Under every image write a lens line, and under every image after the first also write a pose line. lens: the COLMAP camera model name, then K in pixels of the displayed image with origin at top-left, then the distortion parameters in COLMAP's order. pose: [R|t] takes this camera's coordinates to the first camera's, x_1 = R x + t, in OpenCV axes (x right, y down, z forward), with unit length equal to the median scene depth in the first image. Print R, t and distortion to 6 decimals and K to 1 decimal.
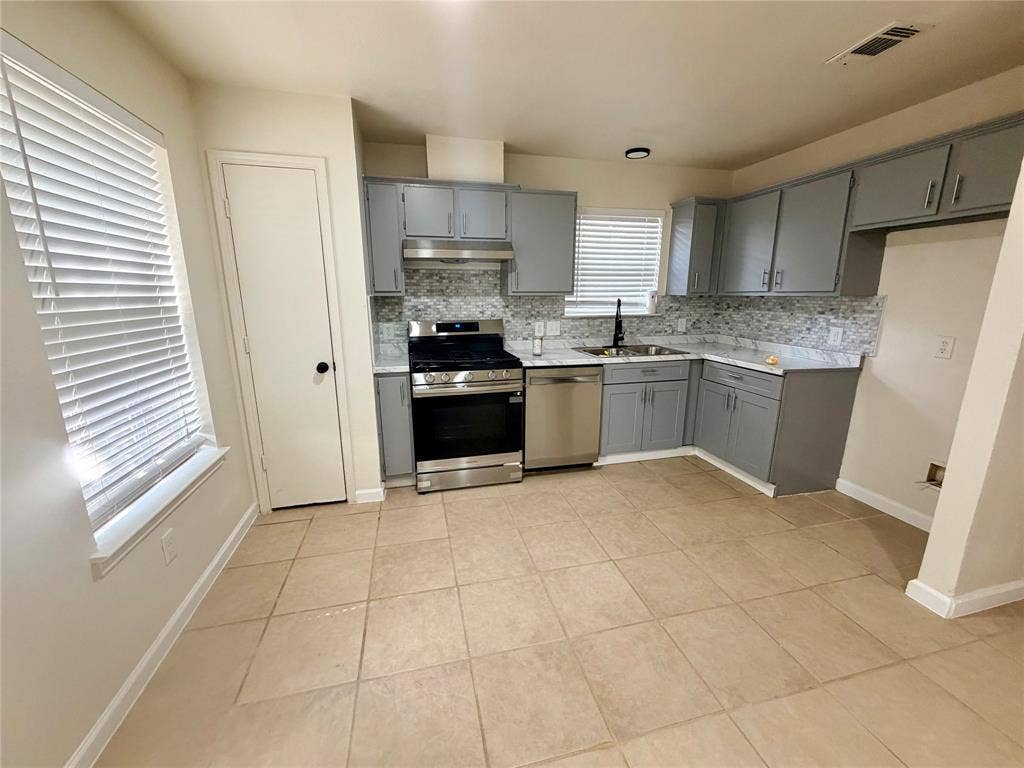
lens RADIAL K [[410.5, 0, 512.0], [0, 410.5, 384.0], [0, 0, 1]] dist [0.000803, -0.000462]
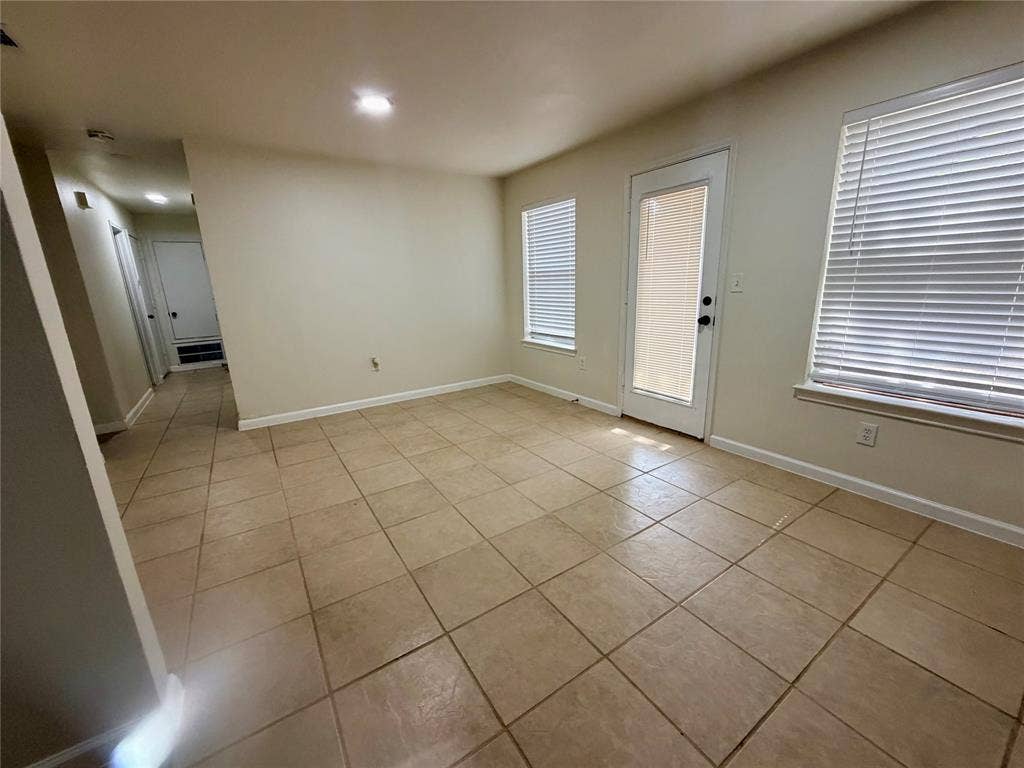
lens RADIAL K [[410.5, 0, 512.0], [0, 410.5, 384.0], [0, 0, 1]] dist [0.000803, -0.000462]
pose [[-0.944127, 0.109454, -0.310875, 0.354562], [-0.040460, 0.897618, 0.438913, -0.159552], [0.327088, 0.426968, -0.843037, 0.865244]]
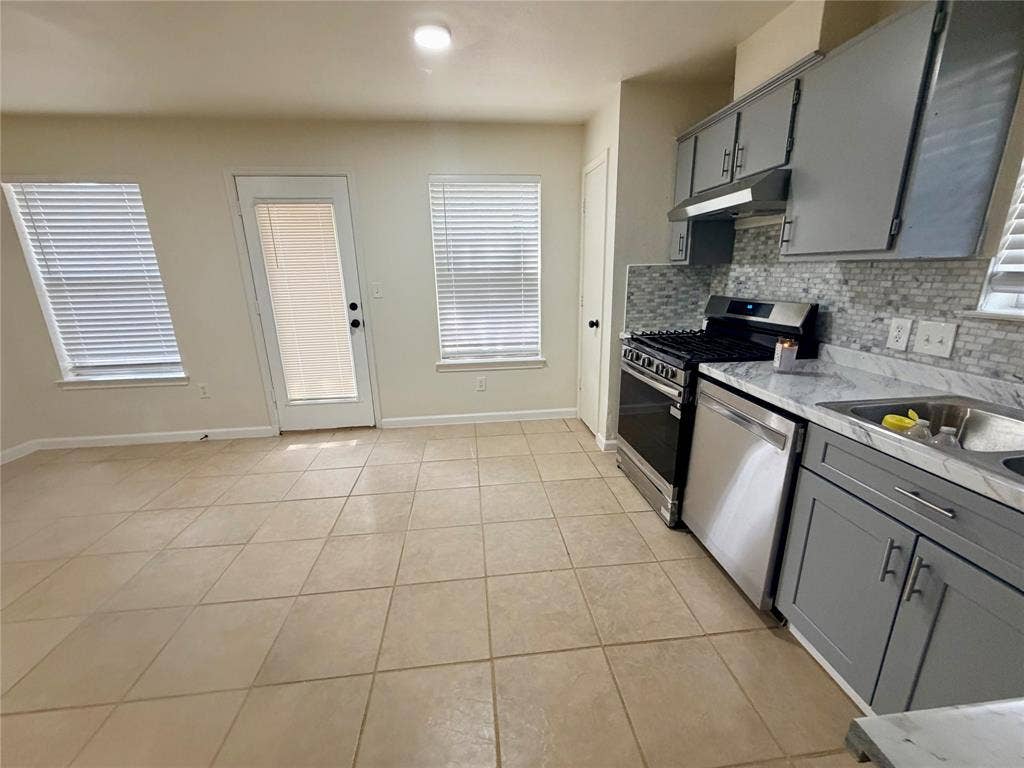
lens RADIAL K [[410.5, 0, 512.0], [0, 410.5, 384.0], [0, 0, 1]] dist [0.000803, -0.000462]
pose [[-0.135073, 0.268328, -0.953811, 0.625111], [-0.196316, 0.936302, 0.291204, -0.140131], [0.971193, 0.226582, -0.073792, 0.672008]]
